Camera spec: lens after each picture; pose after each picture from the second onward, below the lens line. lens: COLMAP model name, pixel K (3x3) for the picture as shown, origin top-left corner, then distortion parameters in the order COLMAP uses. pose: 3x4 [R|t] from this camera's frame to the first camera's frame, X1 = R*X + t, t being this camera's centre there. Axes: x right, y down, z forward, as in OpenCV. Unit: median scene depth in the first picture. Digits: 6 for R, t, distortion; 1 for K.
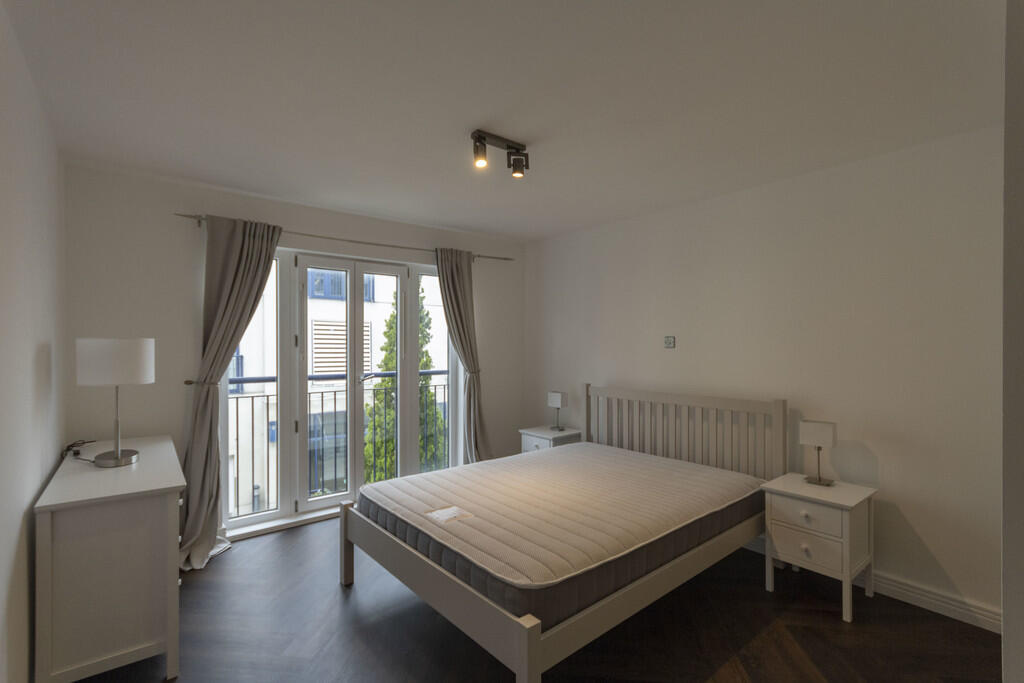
lens RADIAL K [[470.1, 0, 512.8], [0, 470.1, 342.8], [0, 0, 1]] dist [0.009685, -0.000441]
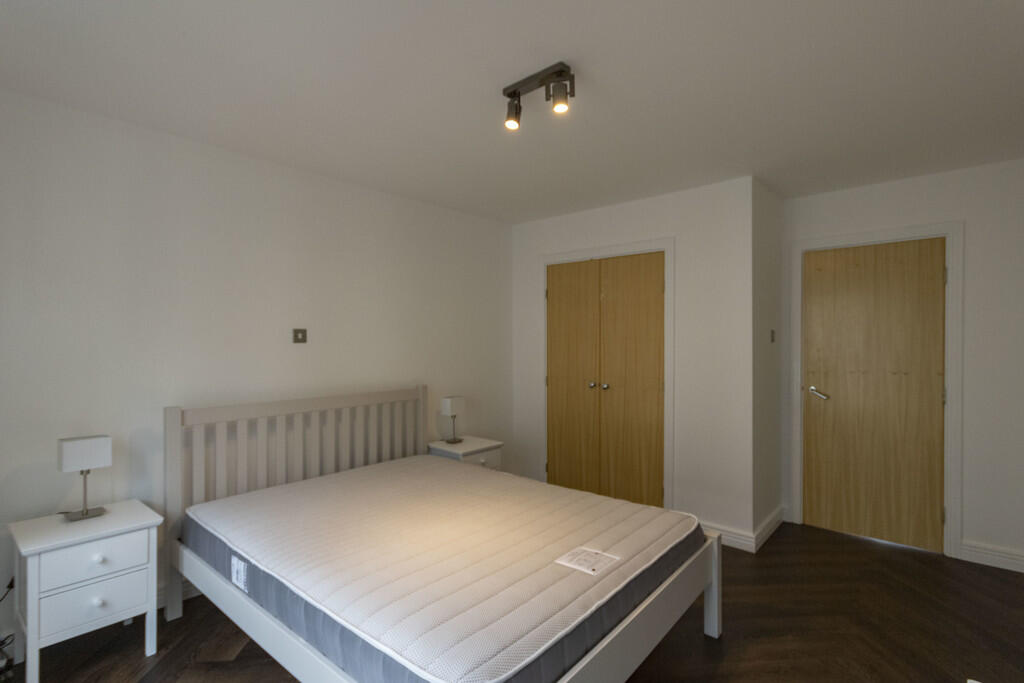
lens RADIAL K [[497.4, 0, 517.8], [0, 497.4, 343.0], [0, 0, 1]] dist [0.005059, 0.000551]
pose [[-0.178400, 0.006318, 0.983938, -0.535520], [0.003547, 0.999977, -0.005777, 0.017661], [-0.983952, 0.002460, -0.178418, 0.755560]]
